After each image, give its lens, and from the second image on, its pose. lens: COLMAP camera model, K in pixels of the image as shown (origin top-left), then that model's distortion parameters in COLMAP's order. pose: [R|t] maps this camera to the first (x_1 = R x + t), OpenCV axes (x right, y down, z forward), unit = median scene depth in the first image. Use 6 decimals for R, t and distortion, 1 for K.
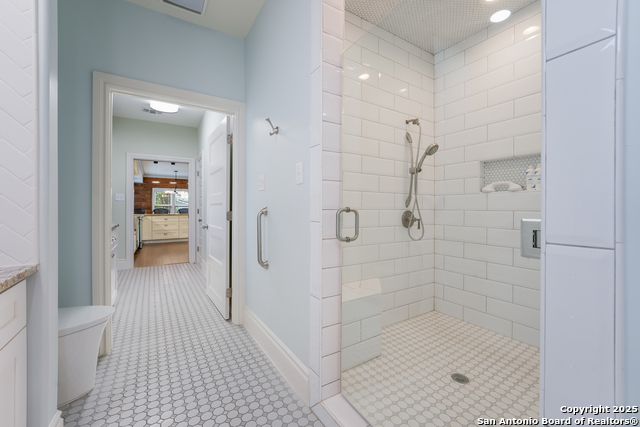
lens RADIAL K [[261.6, 0, 318.7], [0, 261.6, 209.7], [0, 0, 1]] dist [-0.011763, 0.000264]
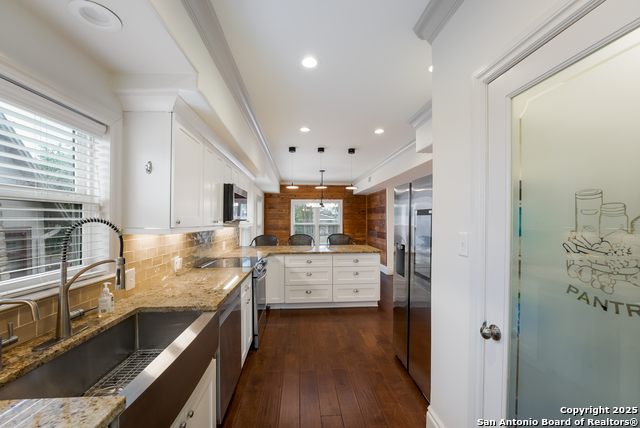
lens RADIAL K [[261.6, 0, 318.7], [0, 261.6, 210.2], [0, 0, 1]] dist [-0.011763, 0.000264]
pose [[0.886653, -0.013451, -0.462240, -0.265981], [-0.002015, 0.999455, -0.032950, -0.034316], [0.462431, 0.030147, 0.886143, 0.442552]]
